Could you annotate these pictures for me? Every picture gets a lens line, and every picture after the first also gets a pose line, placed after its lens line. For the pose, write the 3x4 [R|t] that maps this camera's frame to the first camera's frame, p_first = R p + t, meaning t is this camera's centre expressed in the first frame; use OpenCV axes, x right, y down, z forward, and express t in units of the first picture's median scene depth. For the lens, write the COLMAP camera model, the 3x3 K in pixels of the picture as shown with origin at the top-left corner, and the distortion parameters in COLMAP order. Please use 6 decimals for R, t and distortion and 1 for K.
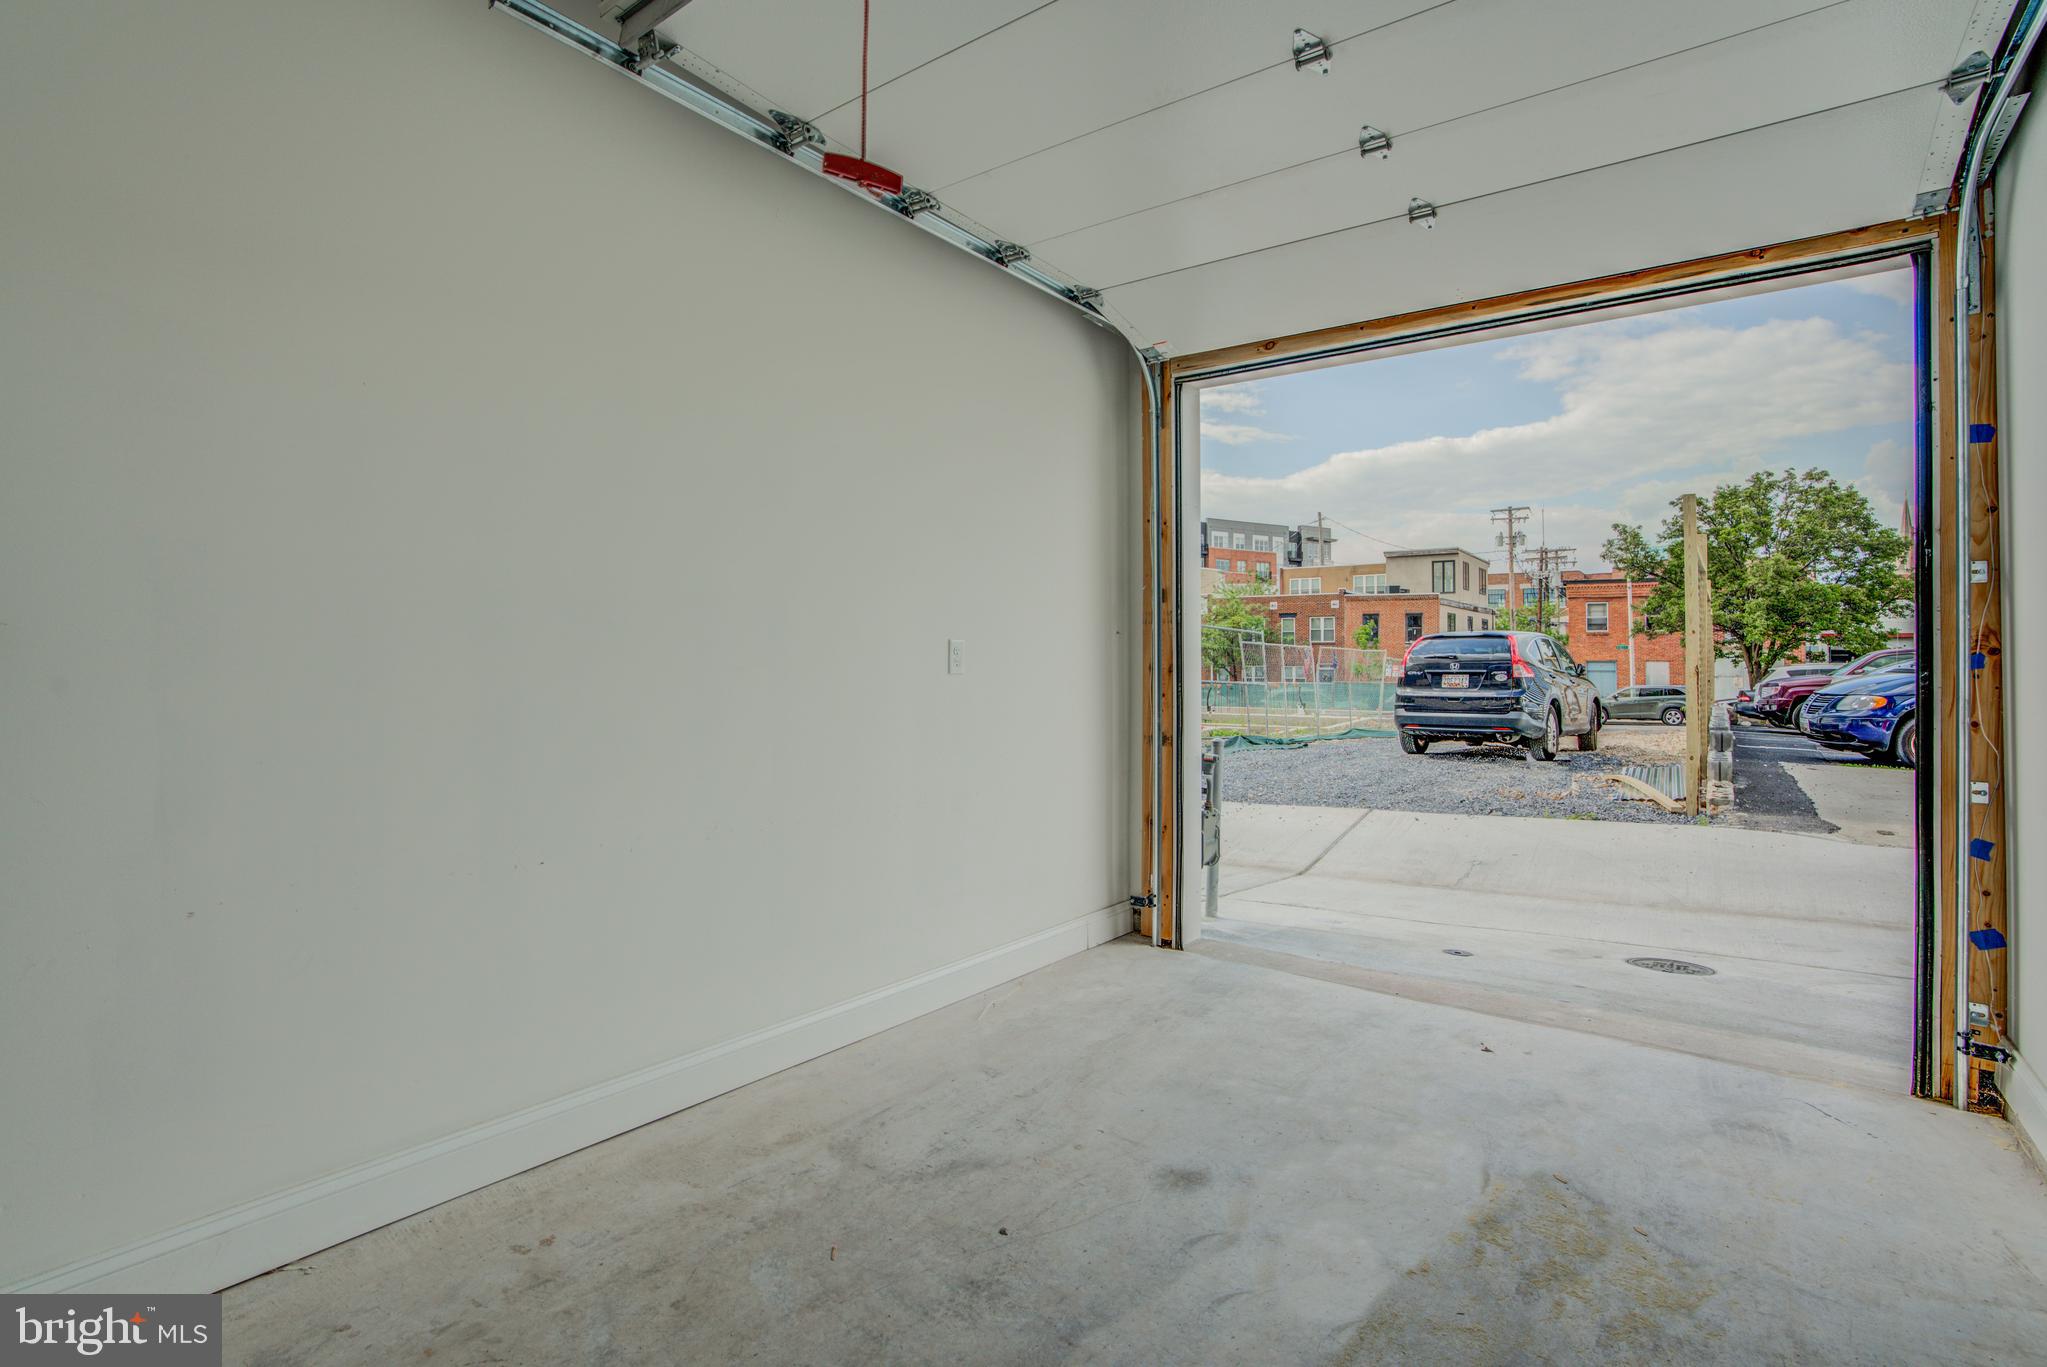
lens RADIAL K [[976.6, 0, 1023.5], [0, 976.6, 623.2], [0, 0, 1]] dist [-0.042192, 0.000189]
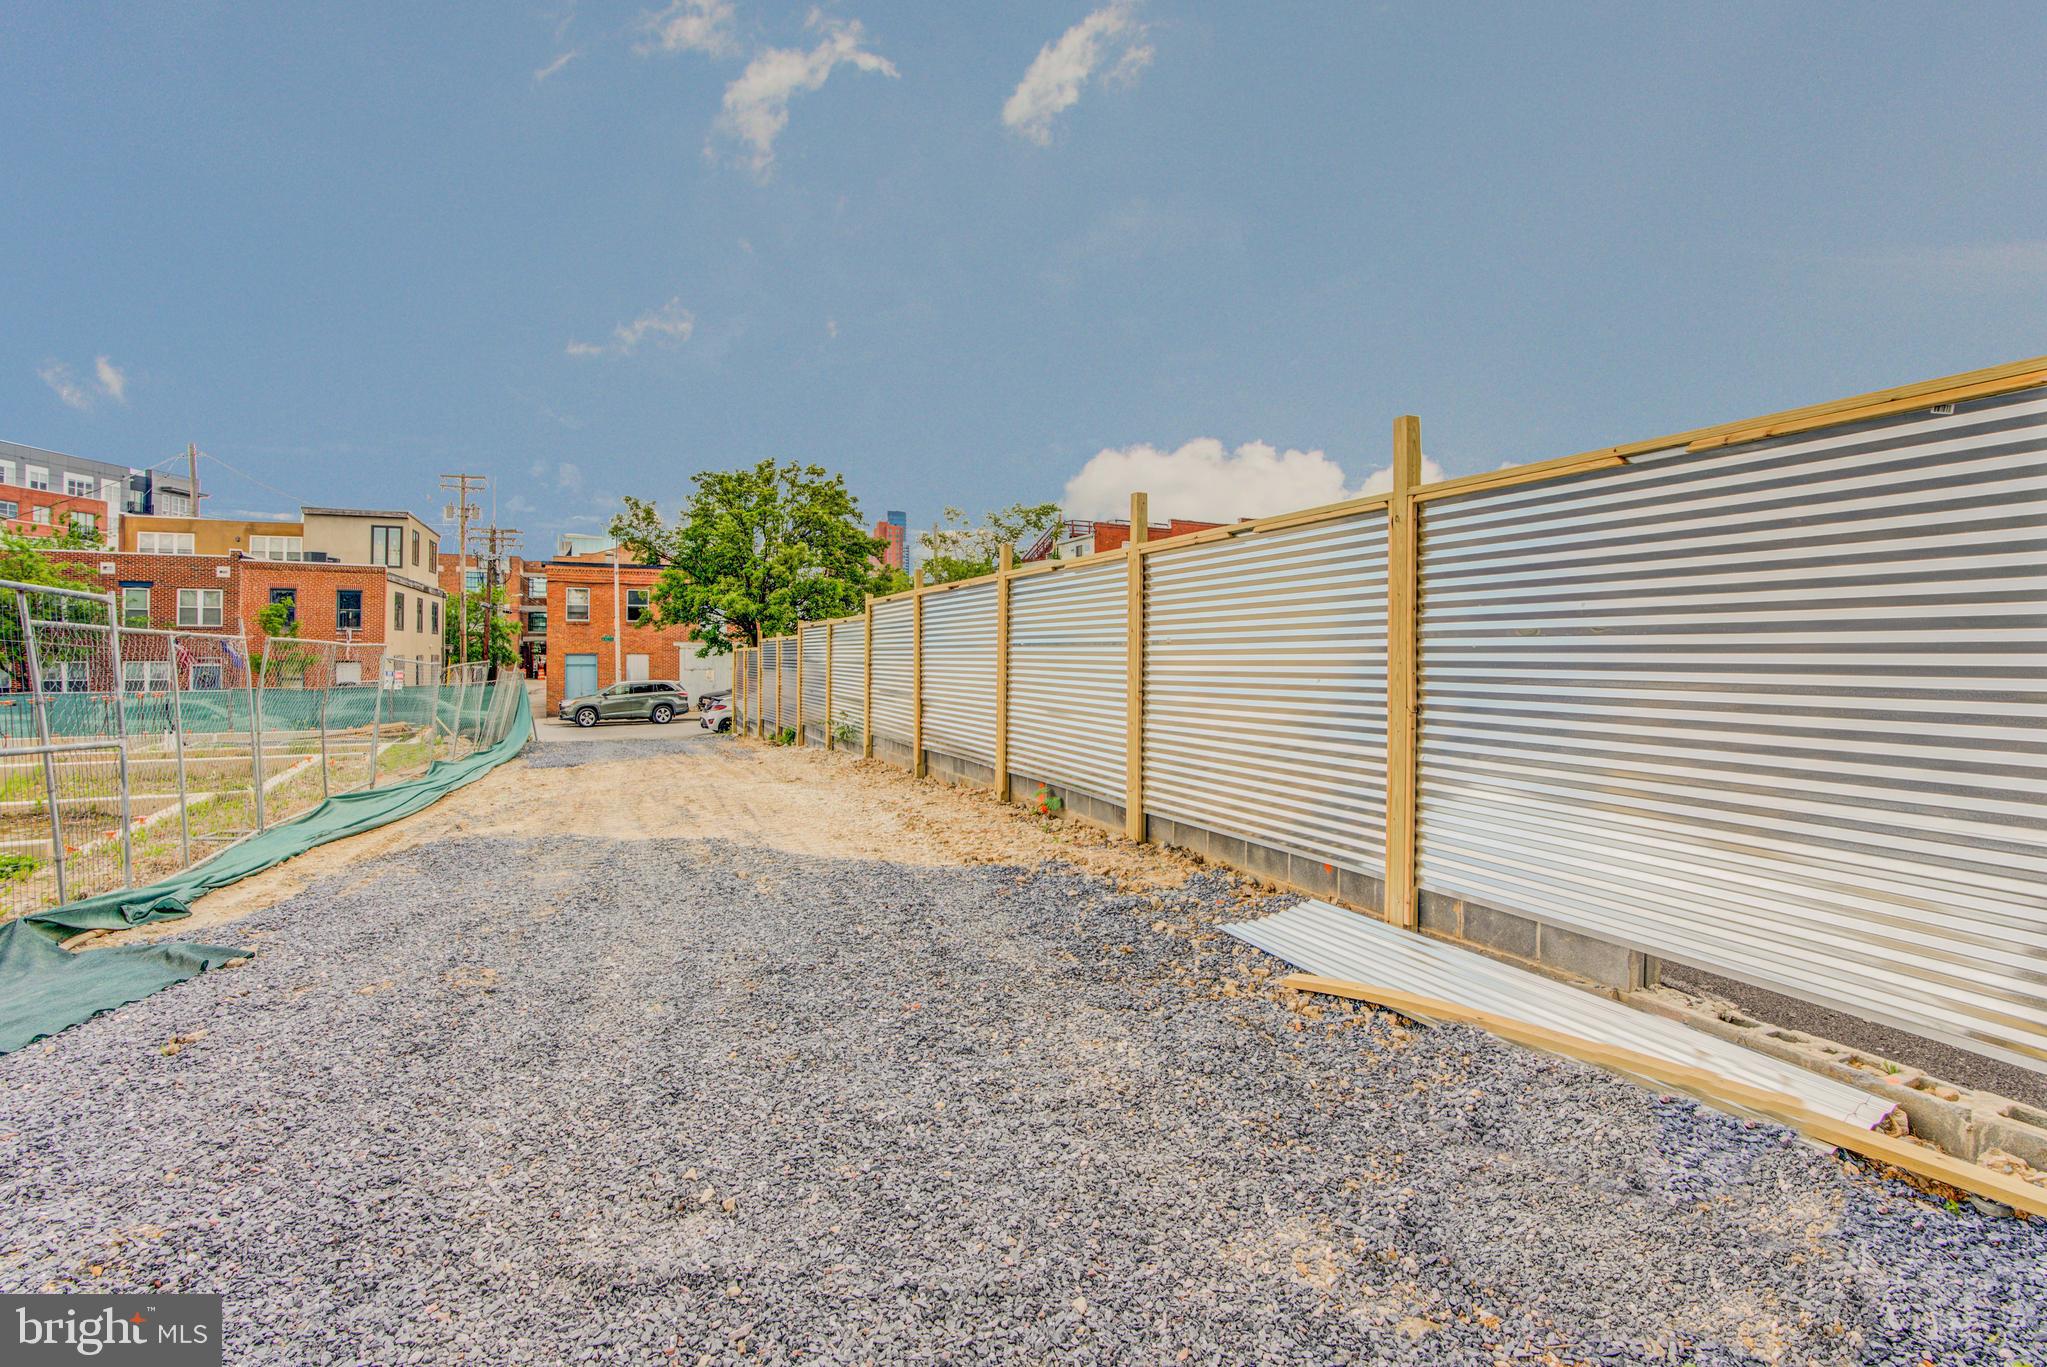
lens RADIAL K [[1049.3, 0, 1019.4], [0, 1049.3, 622.9], [0, 0, 1]] dist [-0.001435, 0.000056]
pose [[0.562994, 0.020964, 0.826195, 0.027739], [-0.030548, 0.999523, -0.004546, 0.002593], [-0.825896, -0.022679, 0.563365, 0.121566]]
